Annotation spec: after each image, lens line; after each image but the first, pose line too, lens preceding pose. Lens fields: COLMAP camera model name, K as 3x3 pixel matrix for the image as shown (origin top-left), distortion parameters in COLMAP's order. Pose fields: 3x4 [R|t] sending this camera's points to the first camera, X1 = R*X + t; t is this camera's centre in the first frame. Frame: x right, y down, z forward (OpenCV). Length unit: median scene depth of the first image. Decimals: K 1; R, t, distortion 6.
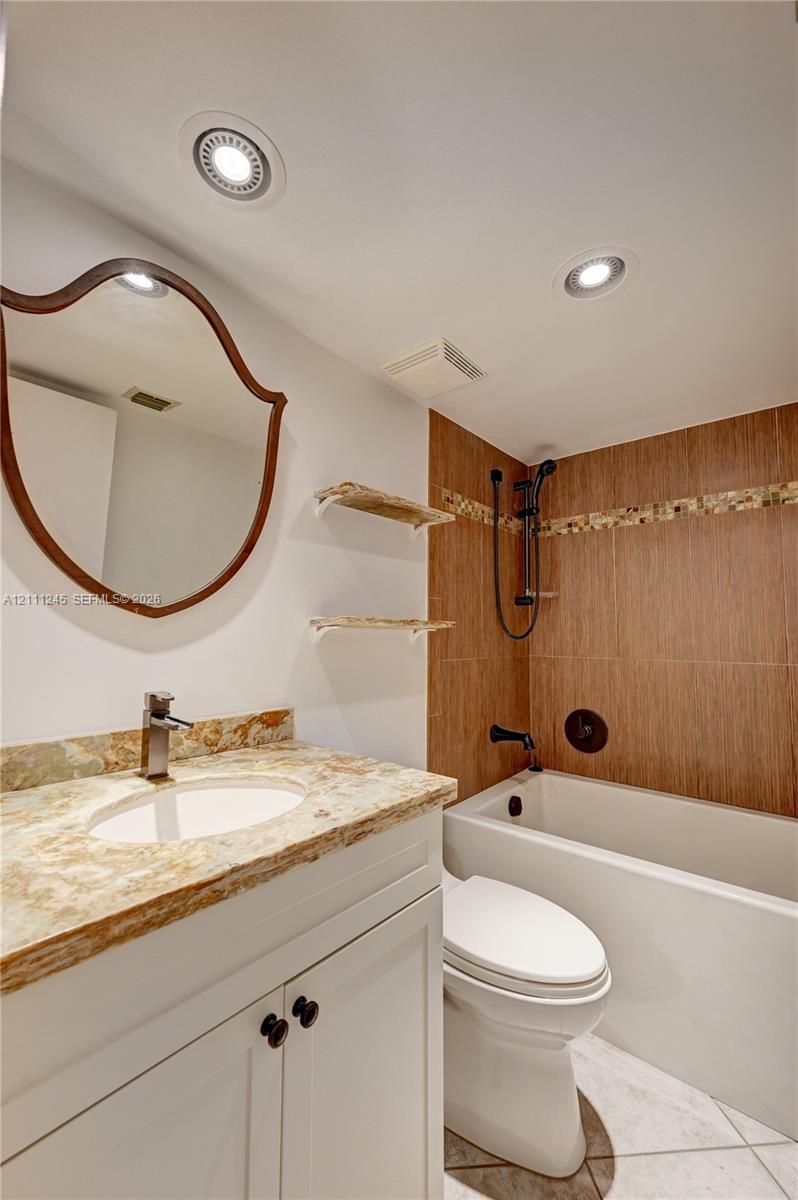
lens RADIAL K [[474.5, 0, 399.0], [0, 474.5, 600.0], [0, 0, 1]] dist [-0.006030, 0.000840]
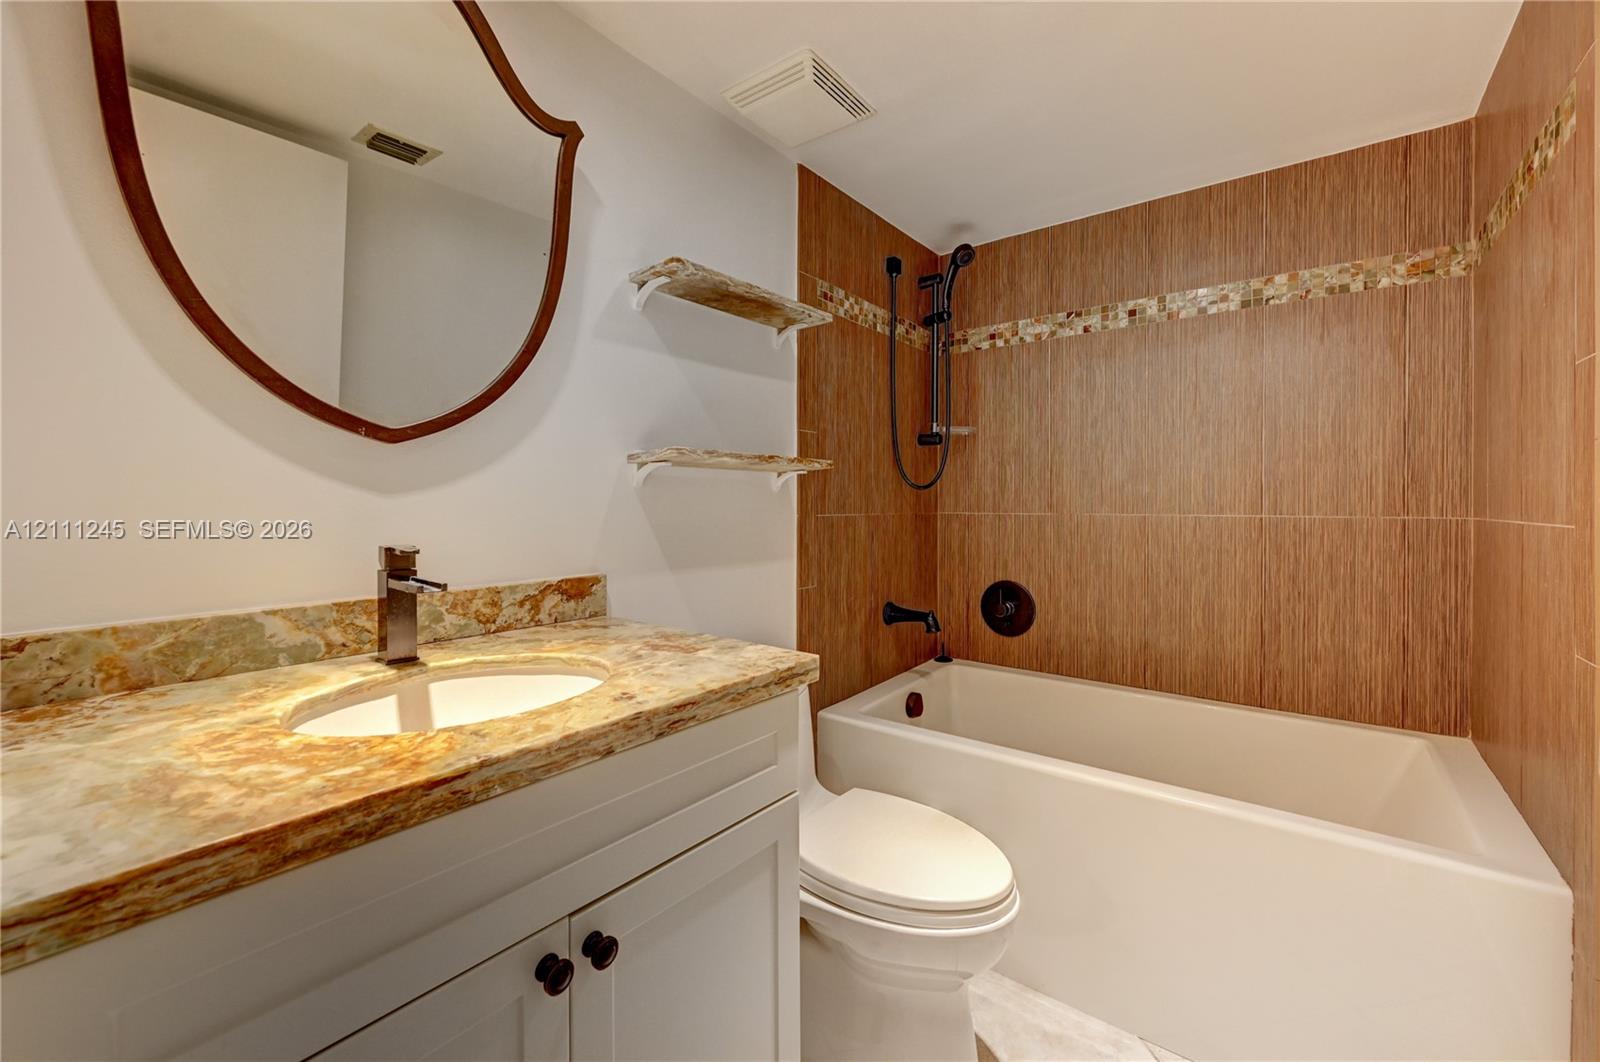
lens RADIAL K [[631.4, 0, 816.9], [0, 631.4, 504.9], [0, 0, 1]] dist [-0.004472, 0.000631]
pose [[0.998275, -0.008318, 0.058125, 0.043653], [0.003785, 0.996973, 0.077659, 0.044959], [-0.058595, -0.077305, 0.995284, 0.020914]]
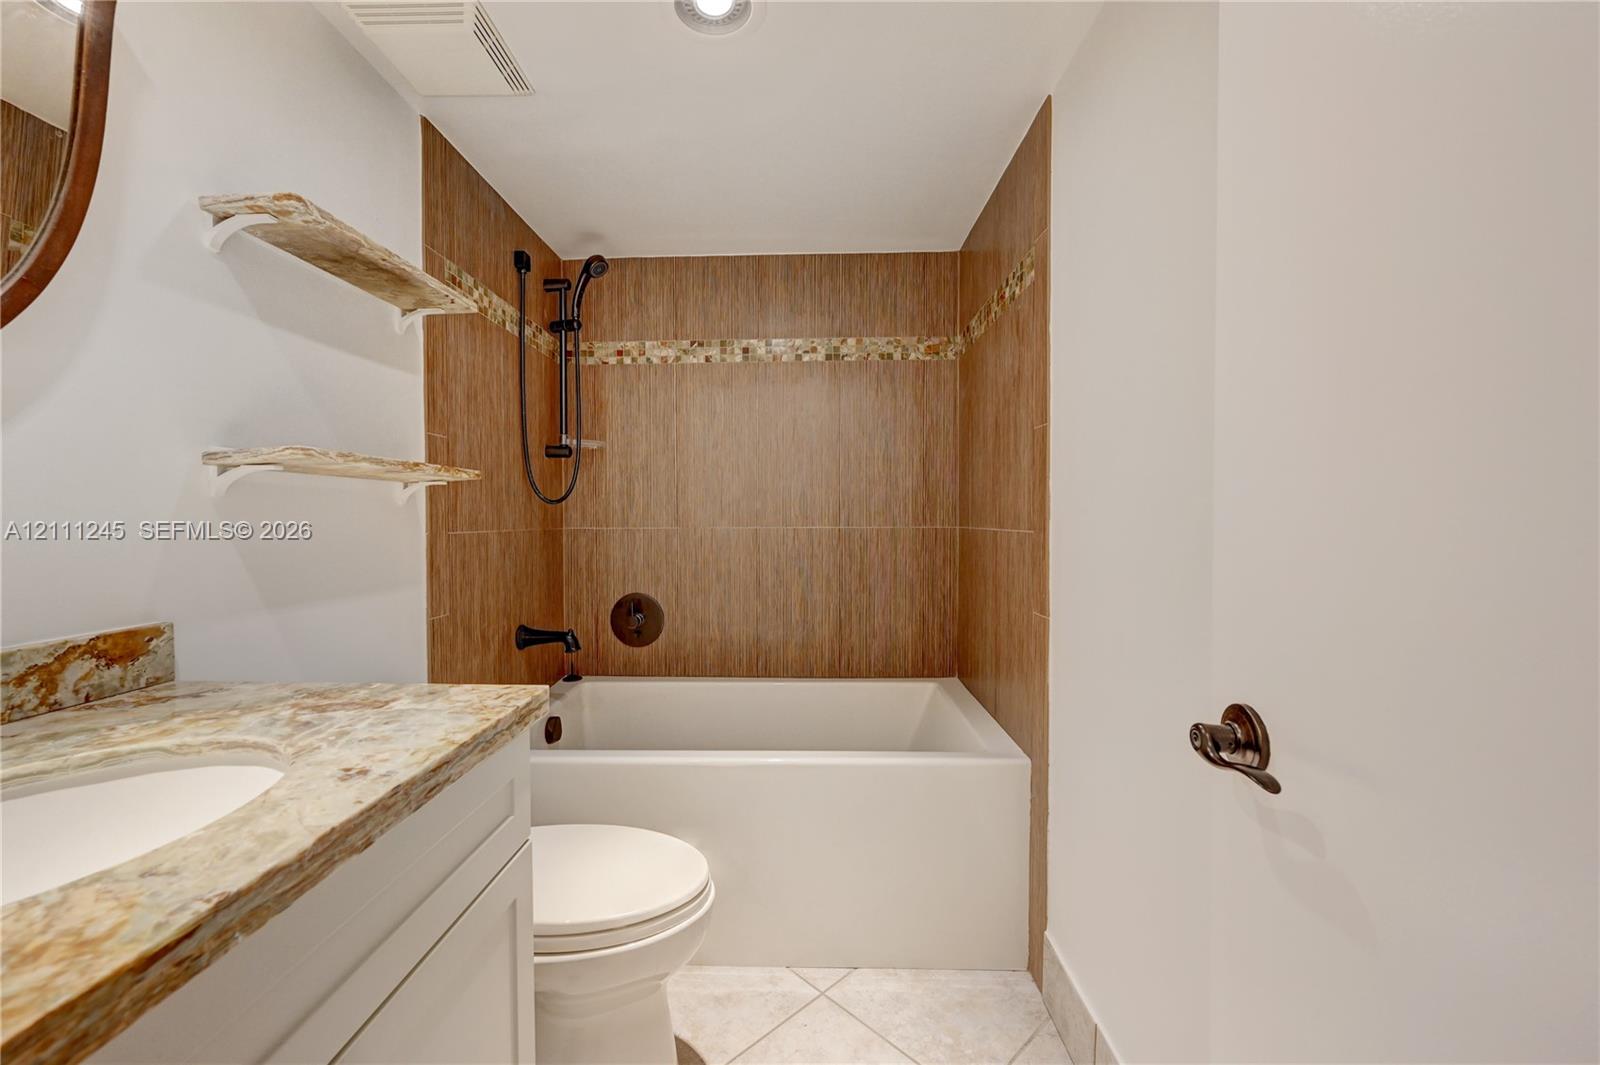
lens RADIAL K [[632.6, 0, 771.3], [0, 632.6, 530.1], [0, 0, 1]] dist [-0.006030, 0.000840]
pose [[0.786791, -0.024046, 0.616751, -0.123668], [-0.035859, 0.995772, 0.084570, 0.046229], [-0.616177, -0.088655, 0.782603, 0.075695]]
